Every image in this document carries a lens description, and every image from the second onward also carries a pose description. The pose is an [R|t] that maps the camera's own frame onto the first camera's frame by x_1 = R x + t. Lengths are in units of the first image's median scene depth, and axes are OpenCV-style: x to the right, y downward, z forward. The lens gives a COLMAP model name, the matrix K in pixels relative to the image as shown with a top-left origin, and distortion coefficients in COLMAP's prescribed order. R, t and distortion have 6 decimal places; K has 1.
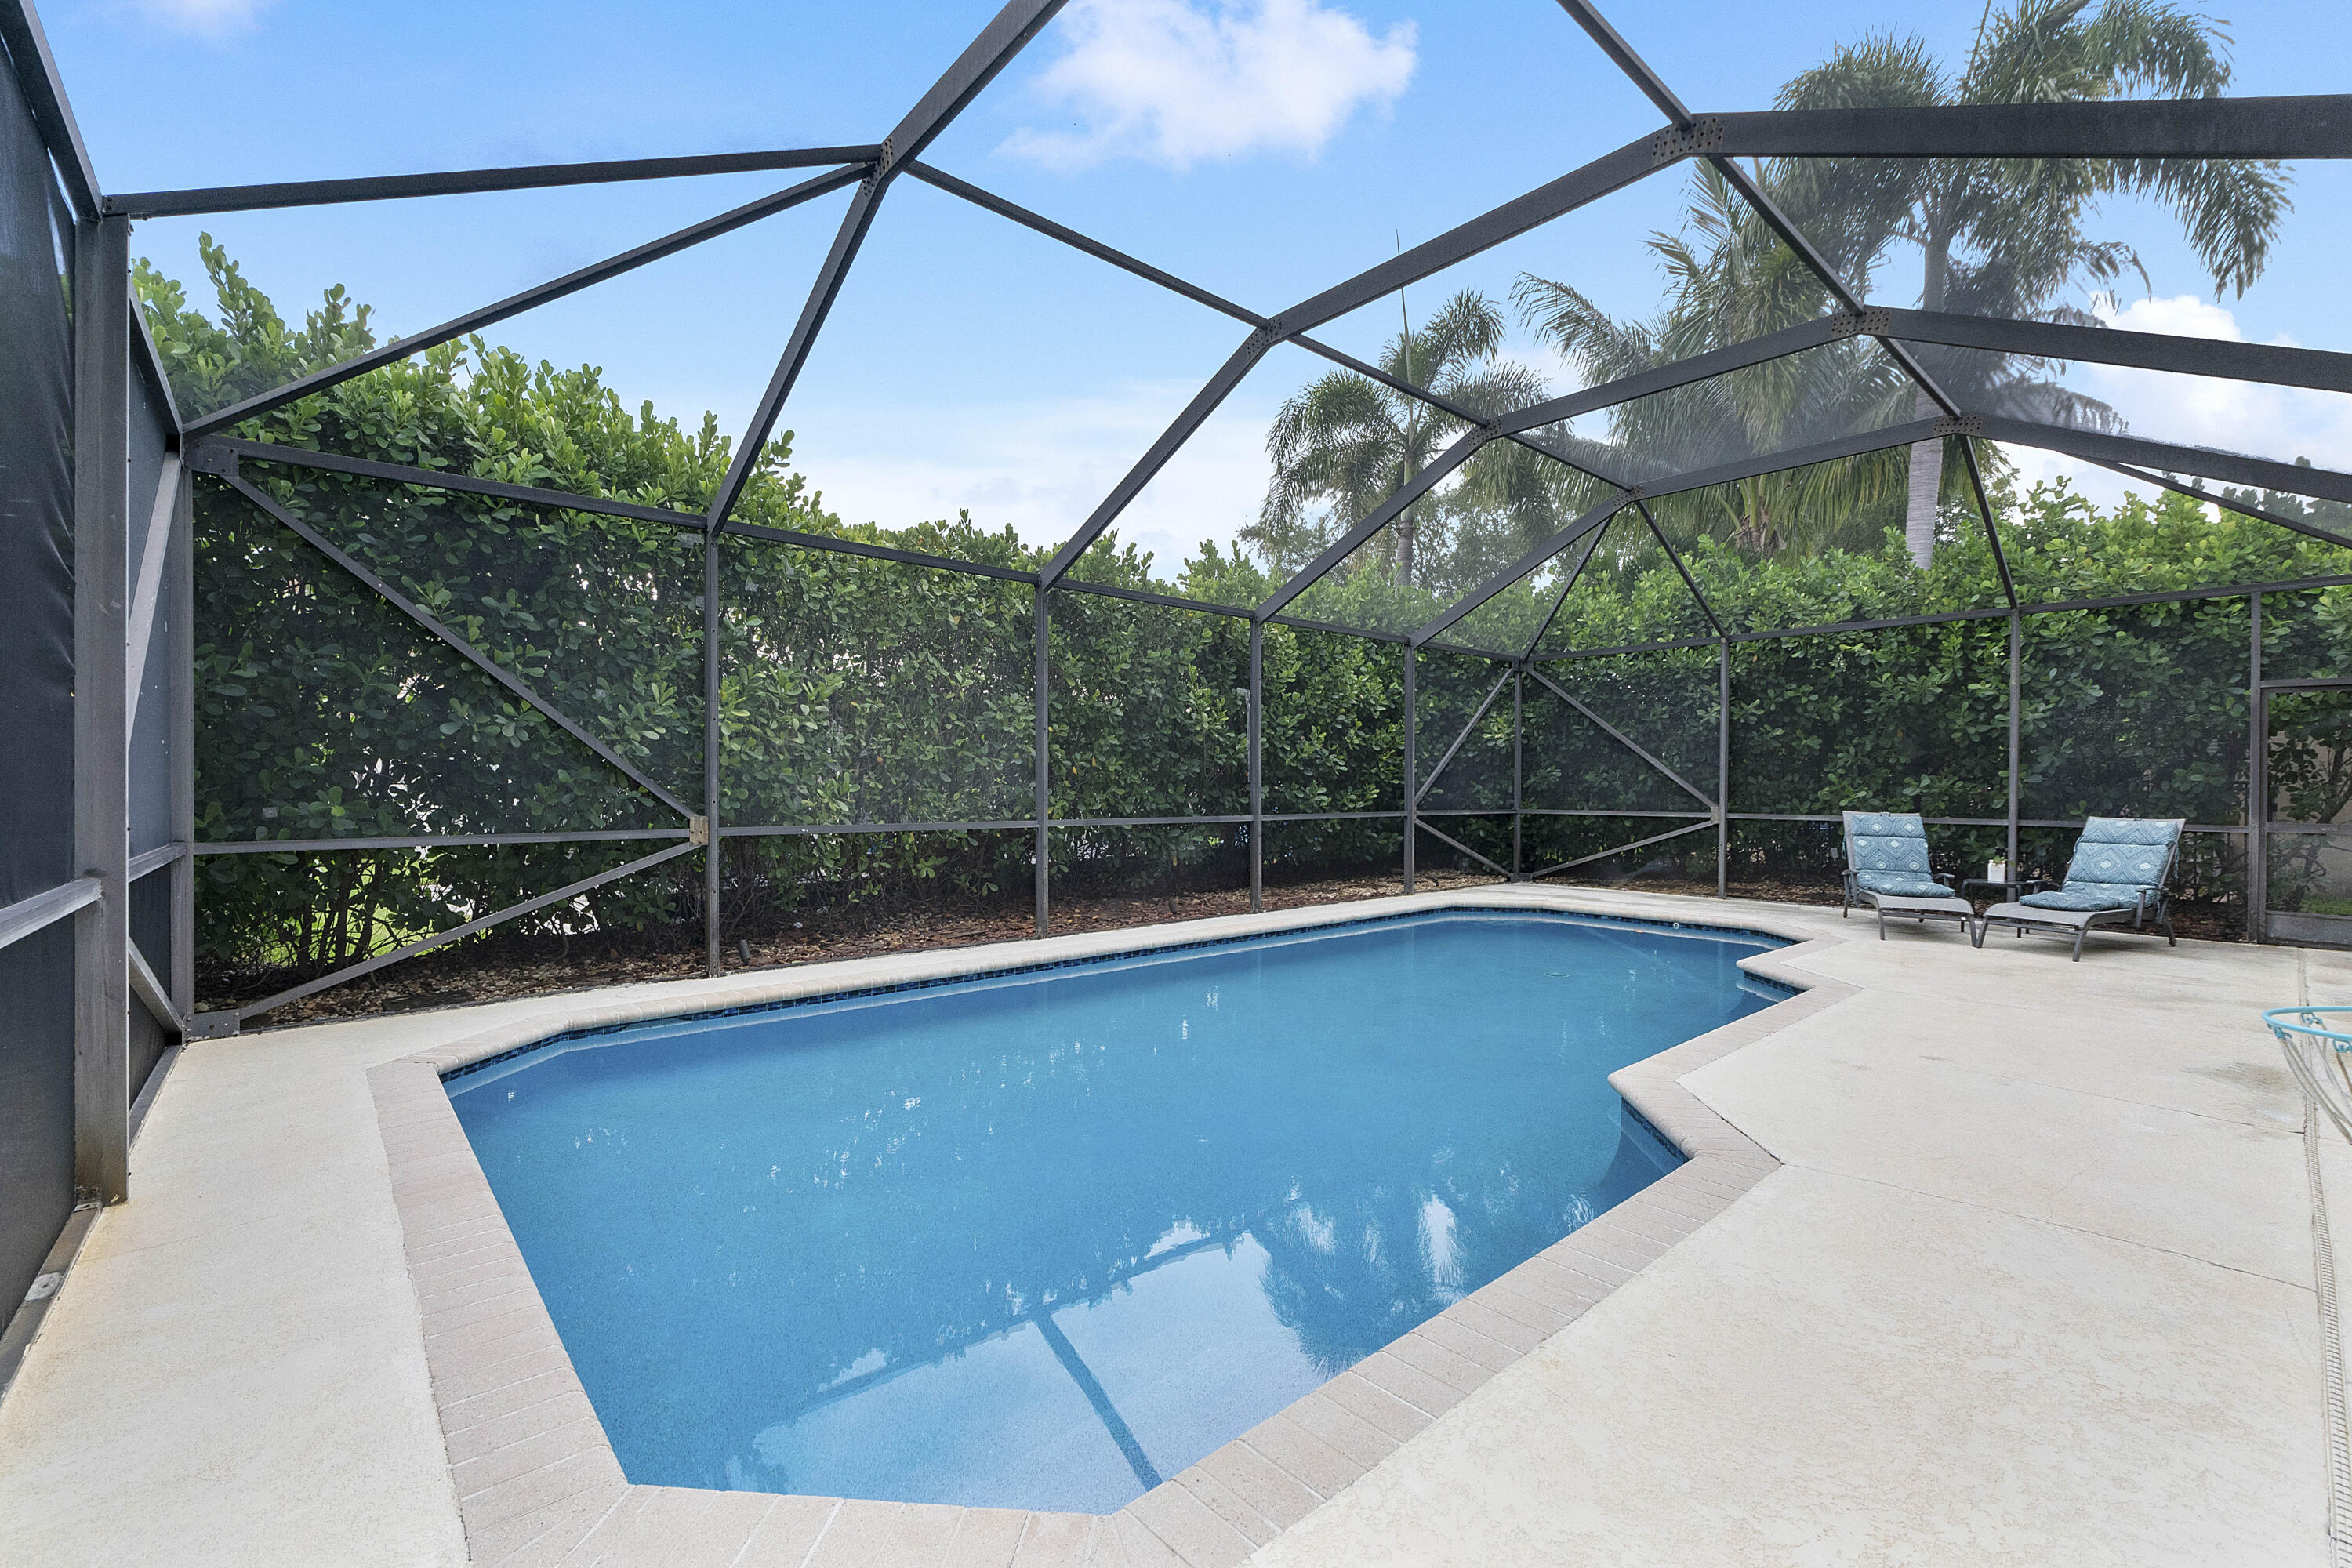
lens RADIAL K [[996.0, 0, 1174.2], [0, 996.0, 793.5], [0, 0, 1]] dist [-0.011622, 0.001008]
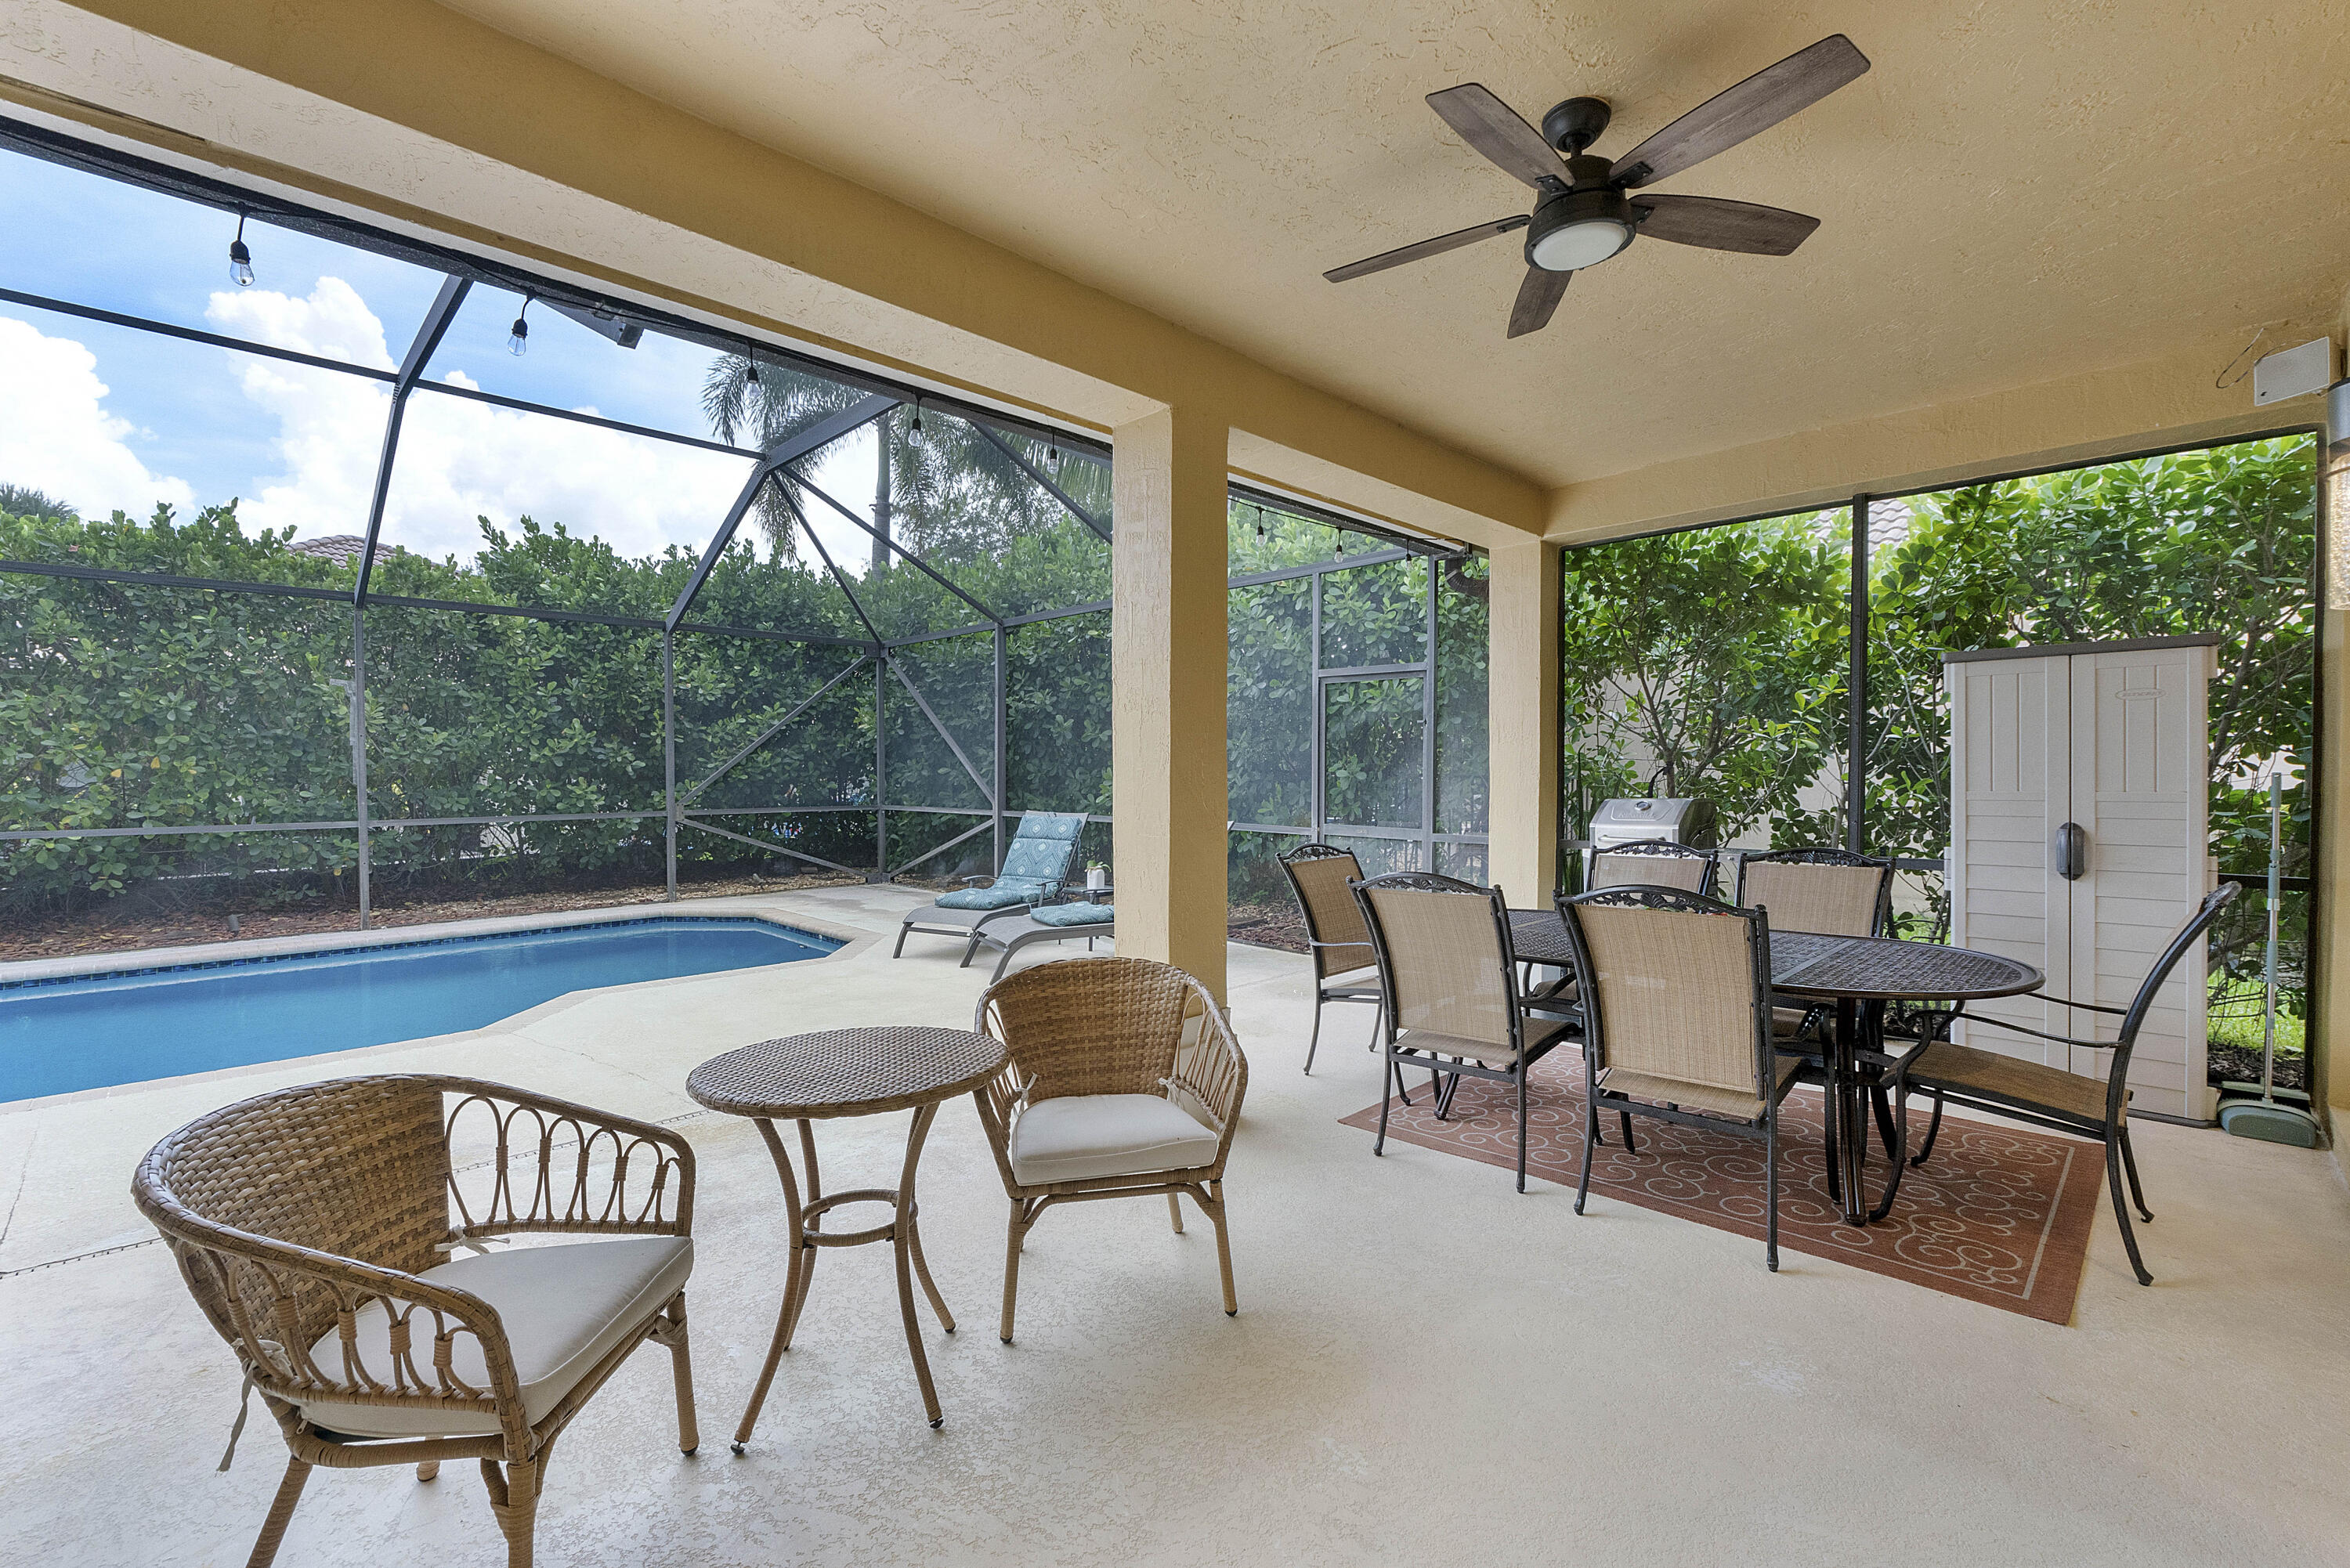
lens RADIAL K [[995.1, 0, 1180.4], [0, 995.1, 785.9], [0, 0, 1]] dist [-0.011622, 0.001008]
pose [[0.998139, -0.006832, 0.060588, 0.698755], [0.005942, 0.999872, 0.014849, -0.016912], [-0.060682, -0.014461, 0.998052, 0.063722]]
